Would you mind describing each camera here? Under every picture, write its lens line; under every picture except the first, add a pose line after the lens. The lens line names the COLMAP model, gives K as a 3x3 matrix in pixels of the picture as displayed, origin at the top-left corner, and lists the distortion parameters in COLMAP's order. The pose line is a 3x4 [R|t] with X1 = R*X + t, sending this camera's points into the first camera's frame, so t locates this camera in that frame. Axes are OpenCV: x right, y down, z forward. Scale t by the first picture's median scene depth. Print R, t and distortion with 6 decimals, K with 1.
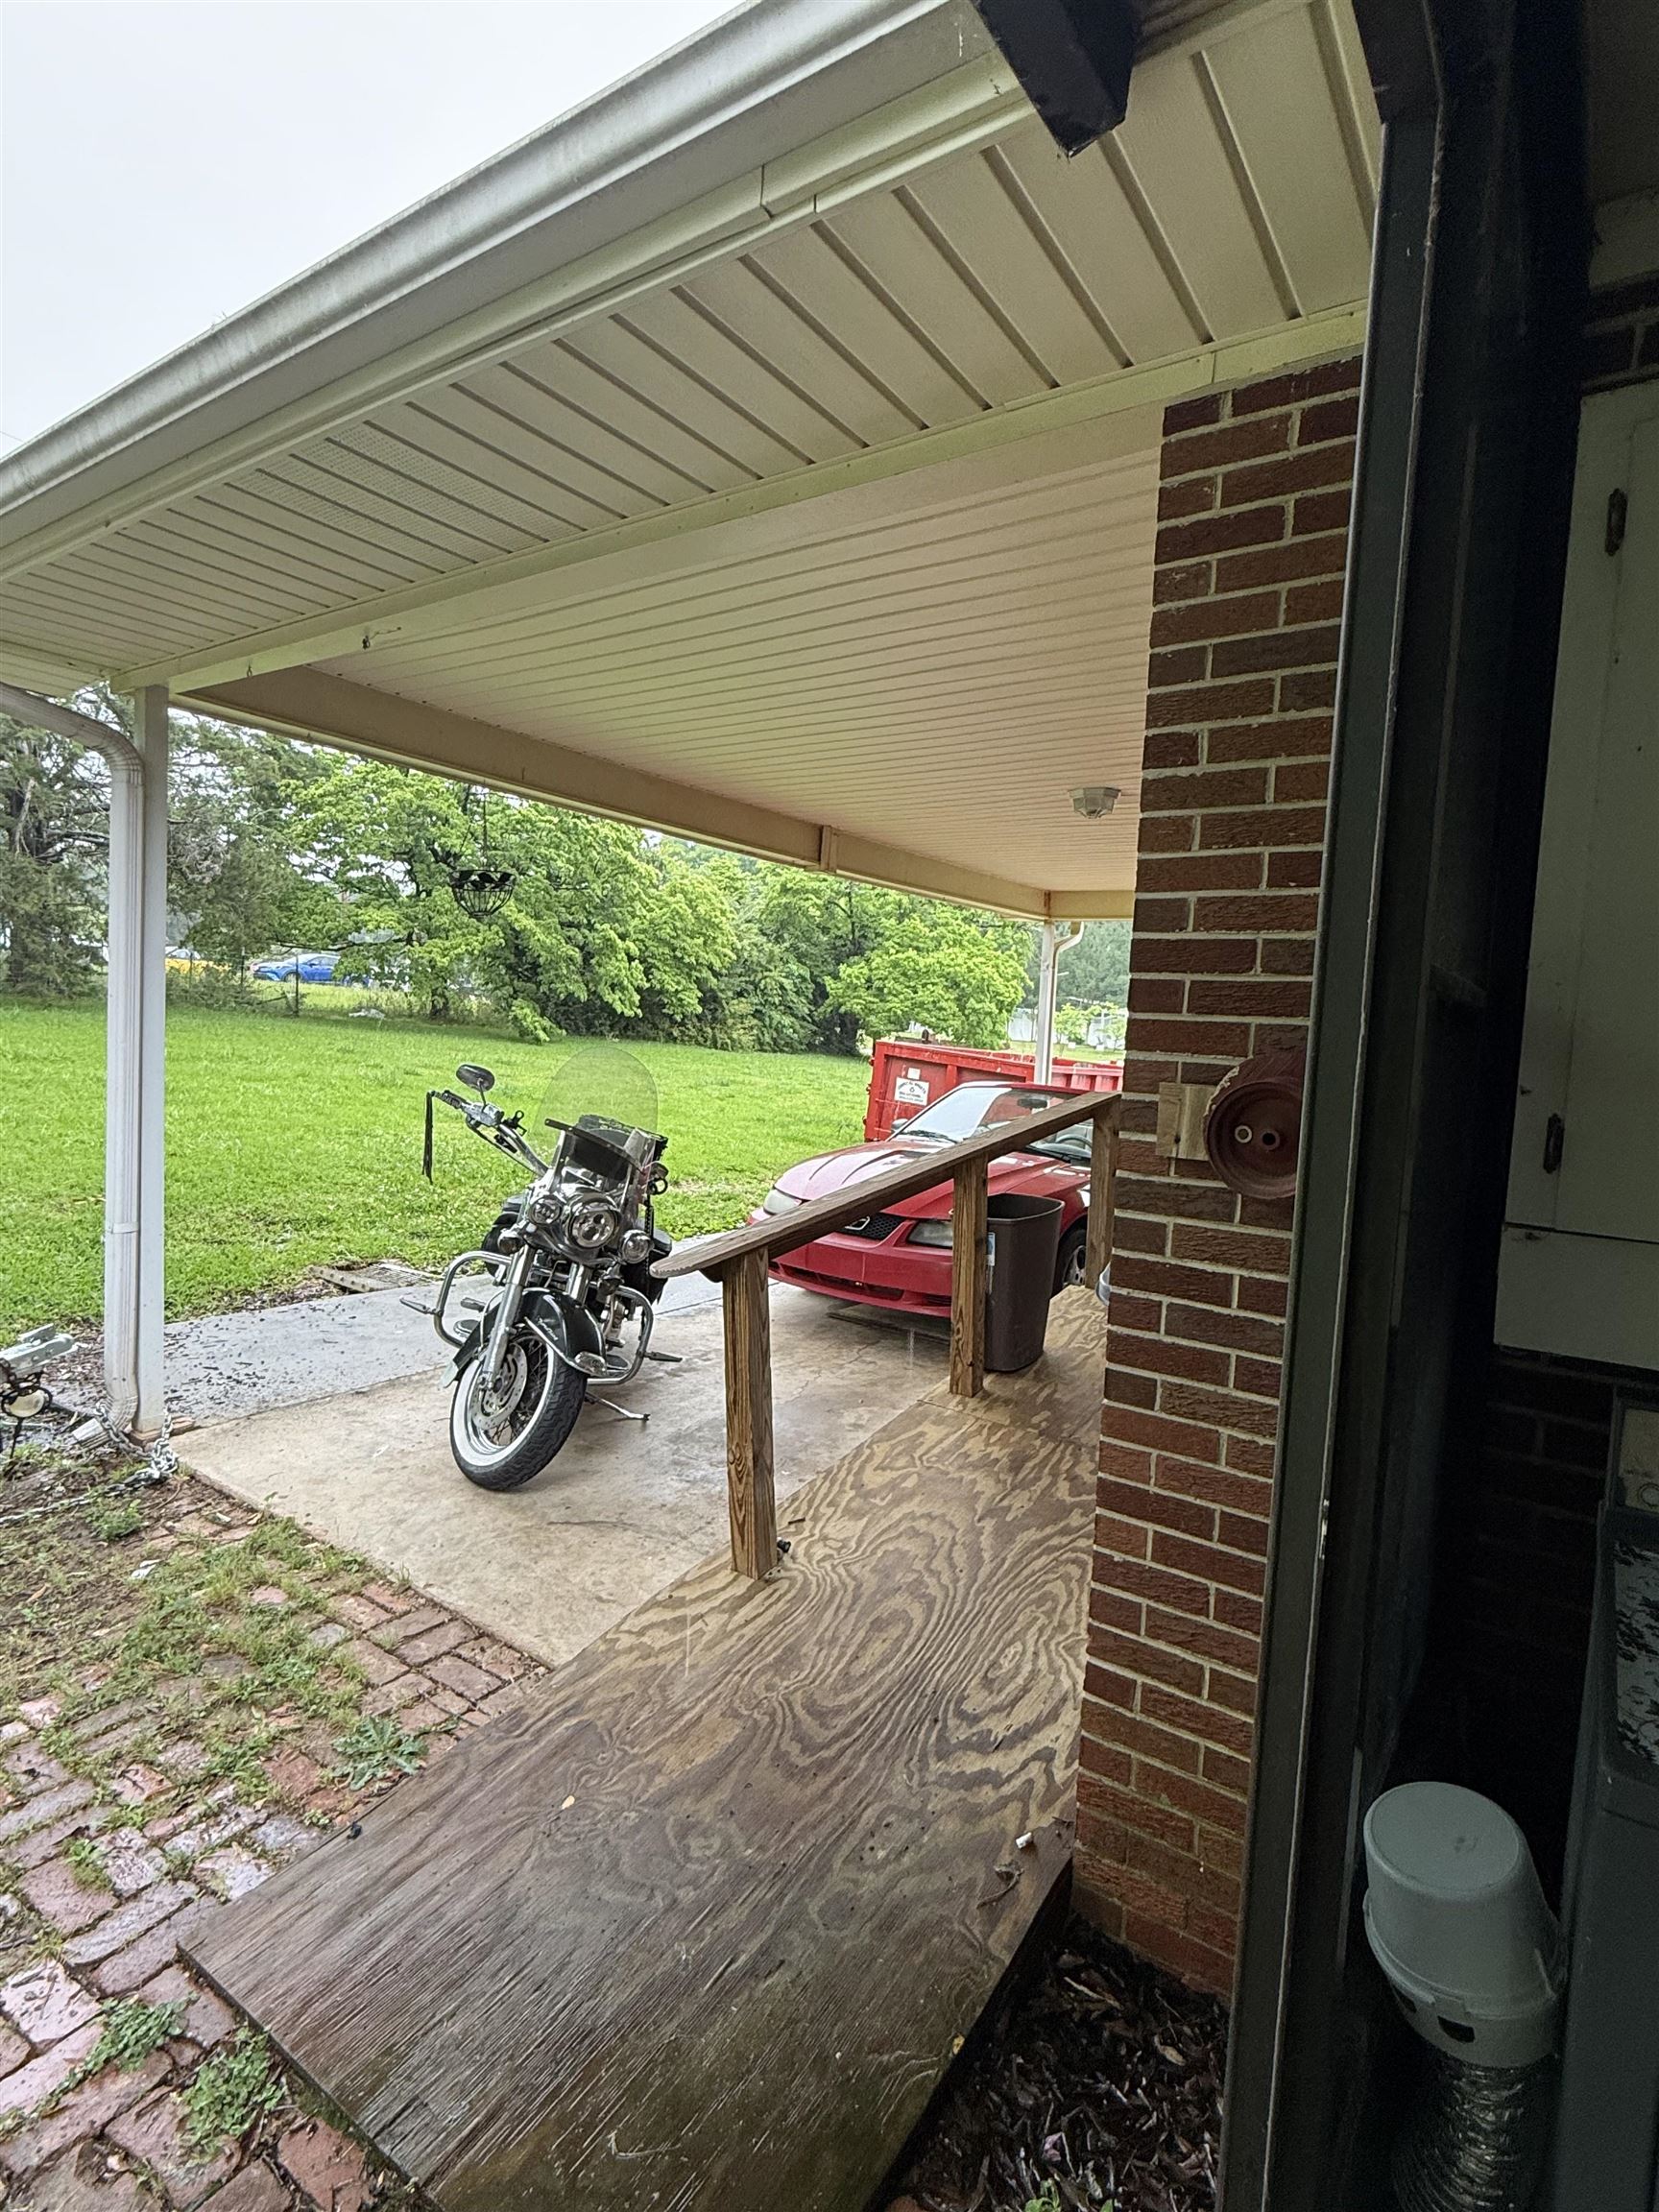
lens RADIAL K [[1123.3, 0, 829.2], [0, 1123.3, 1103.1], [0, 0, 1]] dist [0.000311, 0.000554]
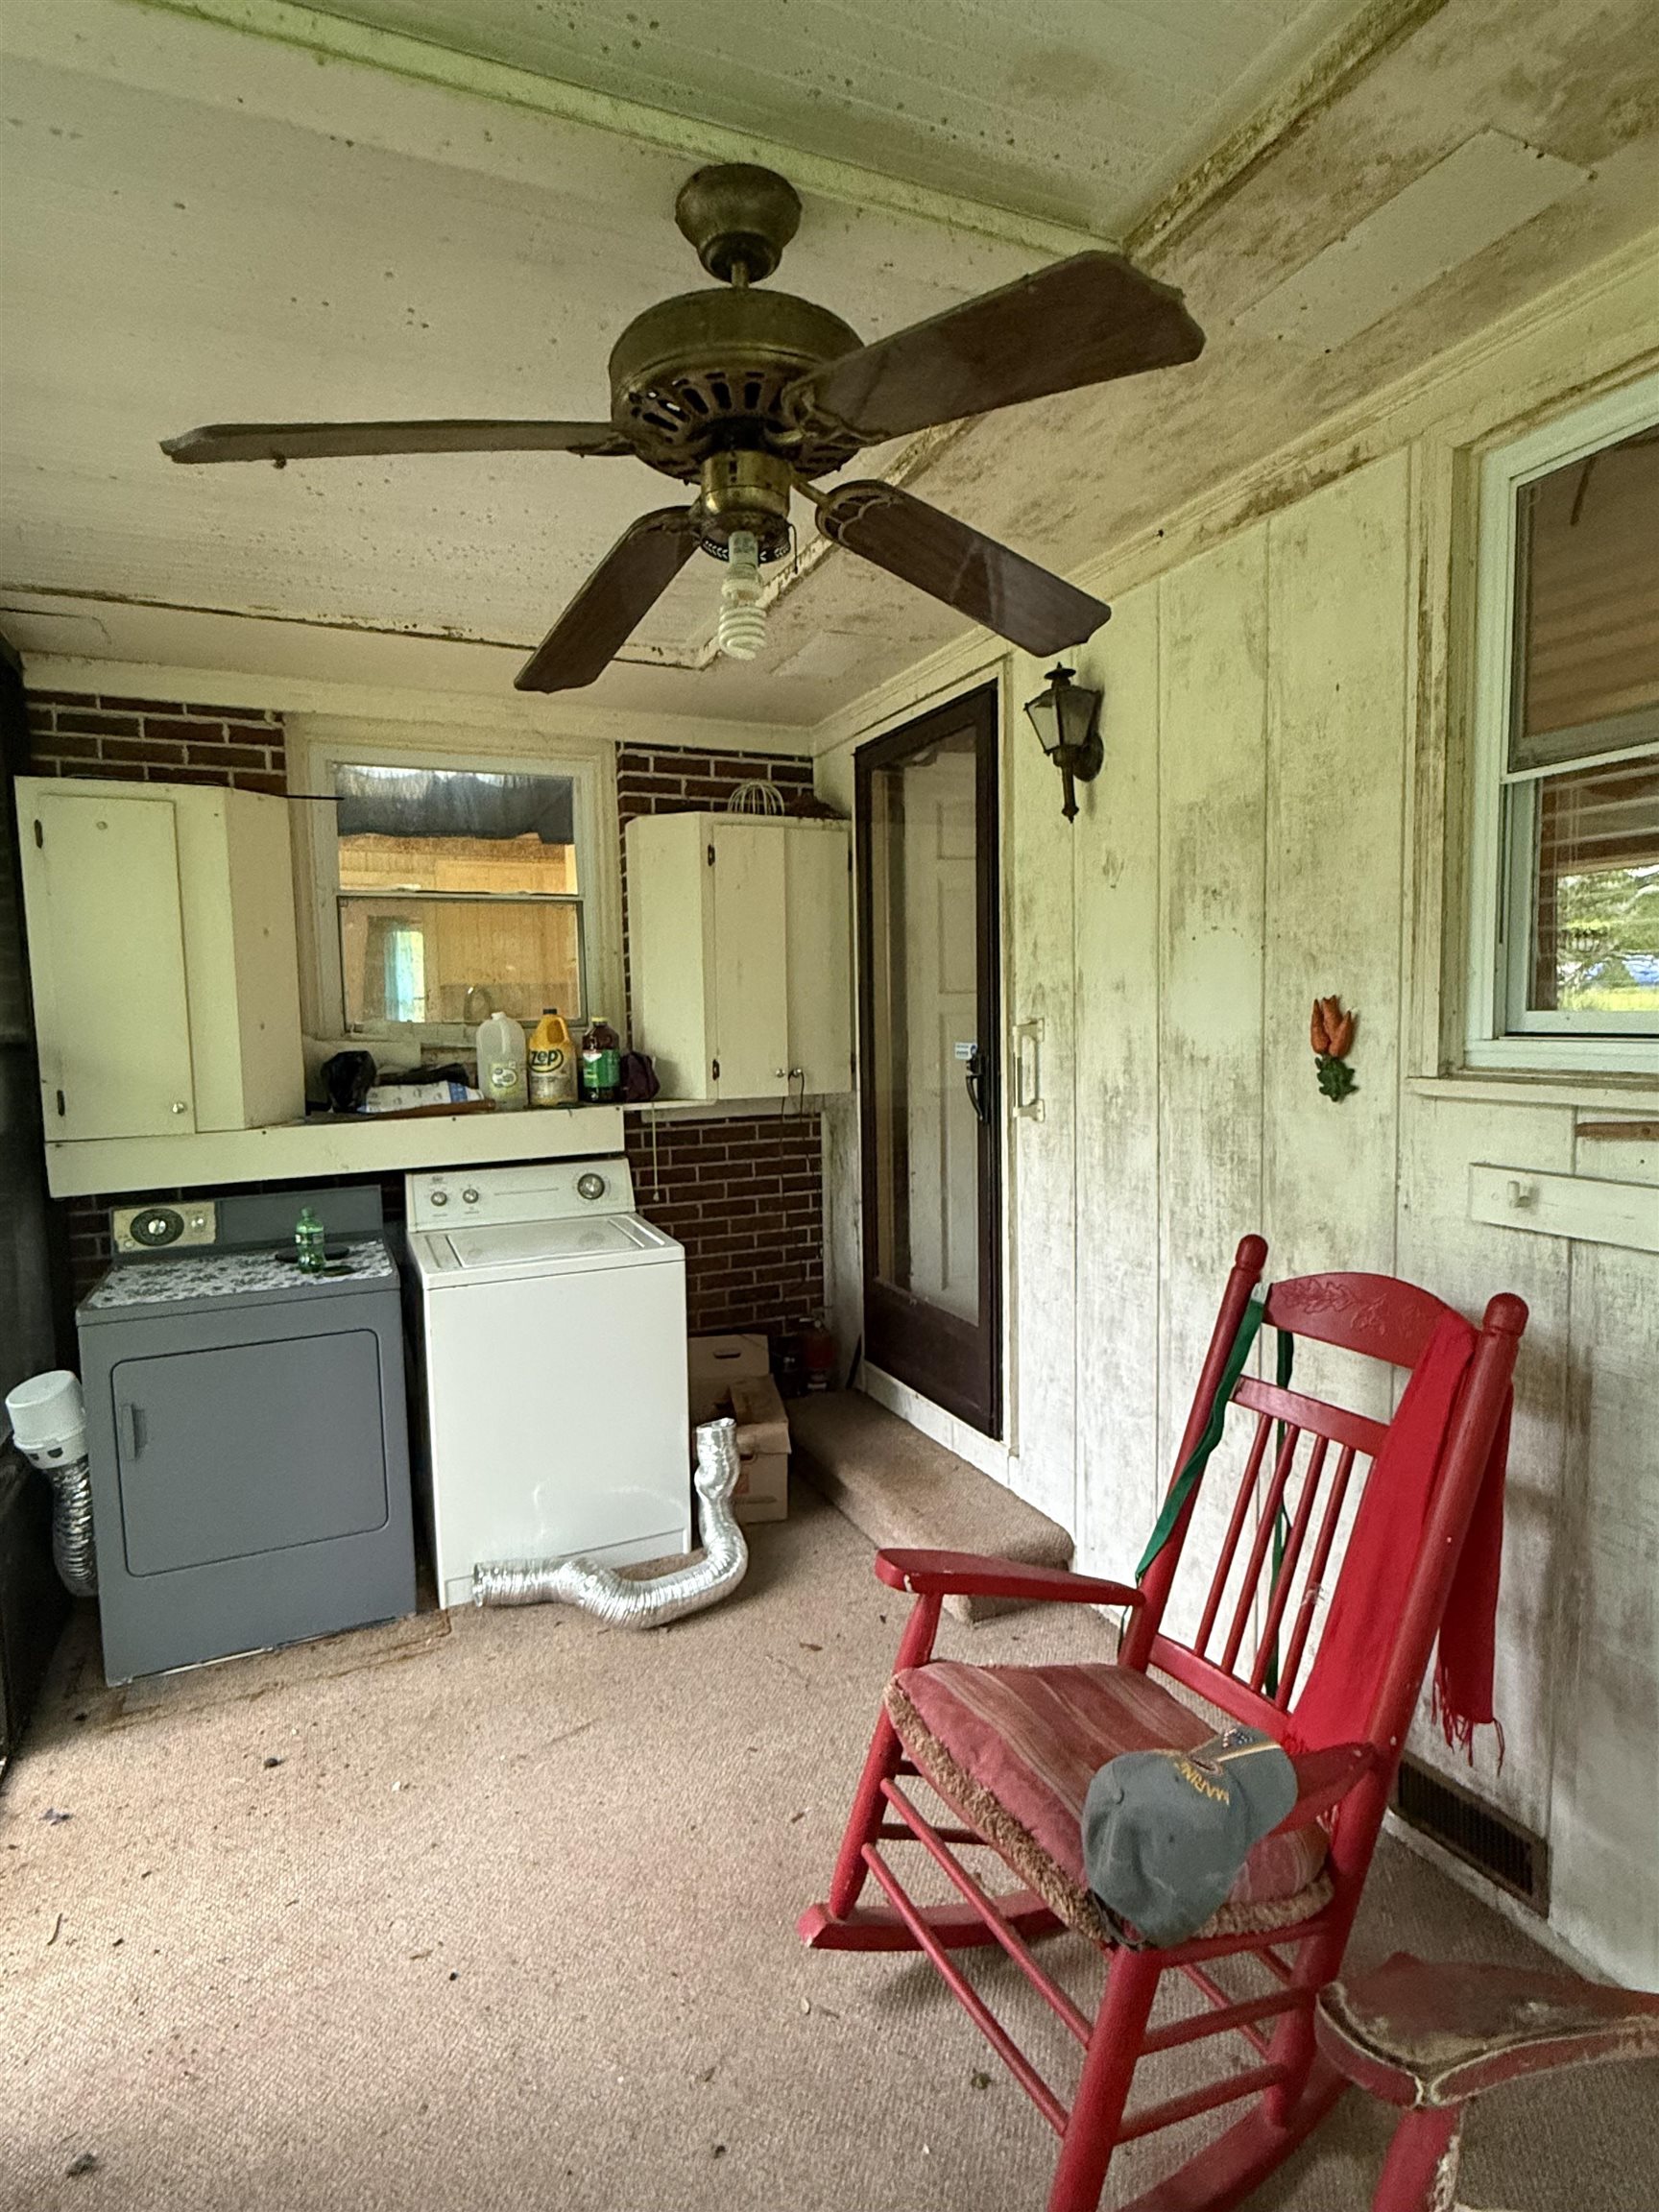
lens RADIAL K [[1123.3, 0, 828.4], [0, 1123.3, 1108.0], [0, 0, 1]] dist [0.000311, 0.000554]
pose [[0.504601, -0.127699, 0.853857, -0.491980], [0.111079, 0.990384, 0.082474, 0.031480], [-0.856177, 0.053229, 0.513933, -1.444160]]
